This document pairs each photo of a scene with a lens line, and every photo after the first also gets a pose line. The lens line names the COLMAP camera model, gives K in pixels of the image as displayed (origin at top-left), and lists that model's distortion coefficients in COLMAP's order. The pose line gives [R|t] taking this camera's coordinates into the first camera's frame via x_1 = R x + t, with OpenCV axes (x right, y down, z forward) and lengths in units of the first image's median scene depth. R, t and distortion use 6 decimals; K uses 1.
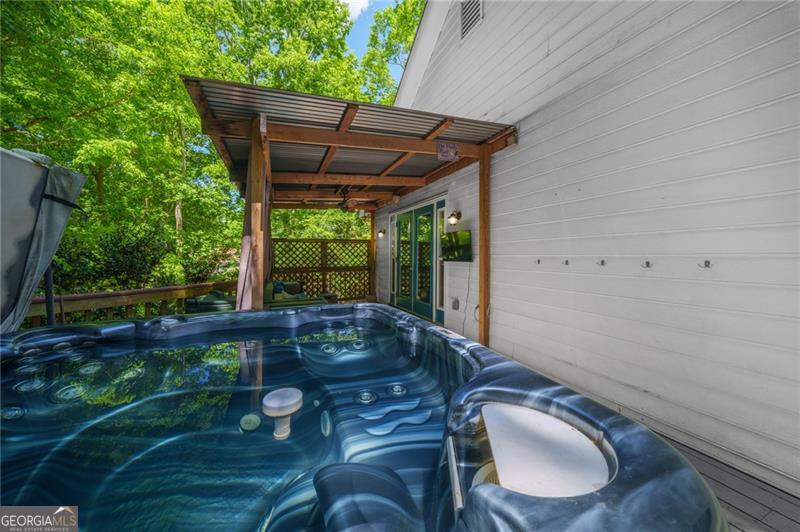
lens RADIAL K [[271.4, 0, 400.0], [0, 271.4, 266.0], [0, 0, 1]] dist [-0.031336, 0.000016]
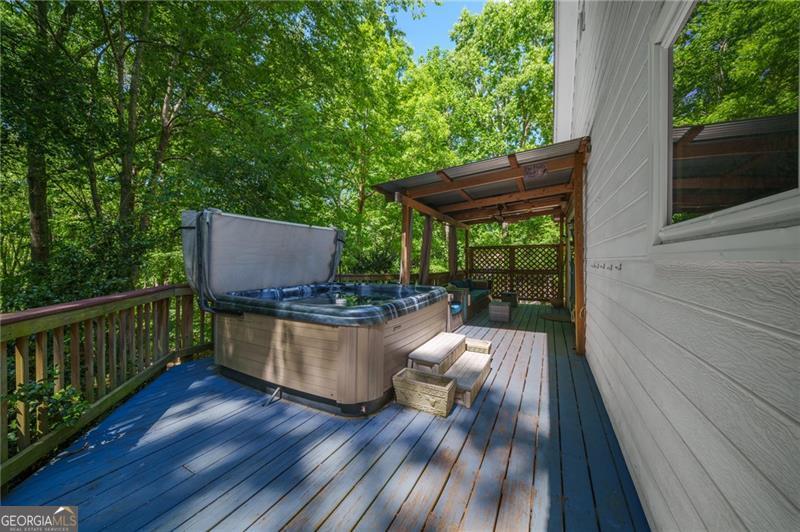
lens RADIAL K [[271.4, 0, 400.0], [0, 271.4, 266.0], [0, 0, 1]] dist [-0.031336, 0.000016]
pose [[0.609244, 0.011851, -0.792894, 0.339626], [-0.027099, 0.999615, -0.005882, 0.008320], [0.792519, 0.025070, 0.609331, -0.080582]]
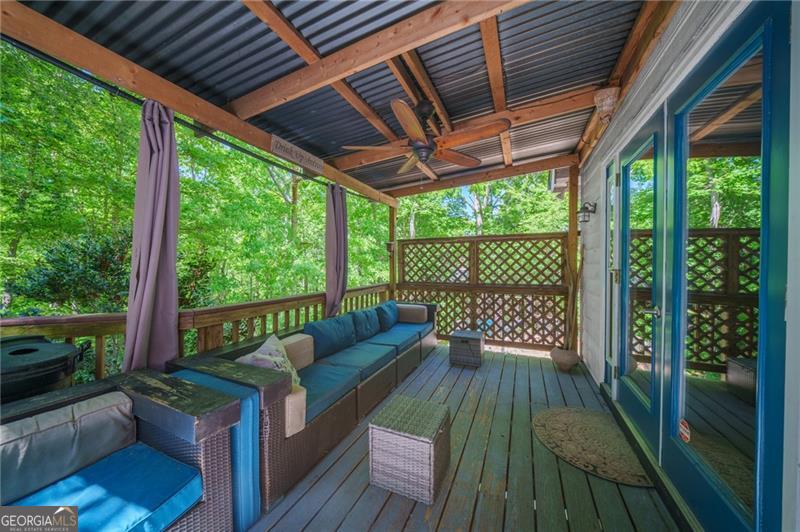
lens RADIAL K [[271.4, 0, 400.0], [0, 271.4, 266.0], [0, 0, 1]] dist [-0.031336, 0.000016]
pose [[0.668508, 0.004821, -0.743689, 0.049386], [-0.030554, 0.999313, -0.020987, -0.016979], [0.743077, 0.036752, 0.668196, 0.483386]]
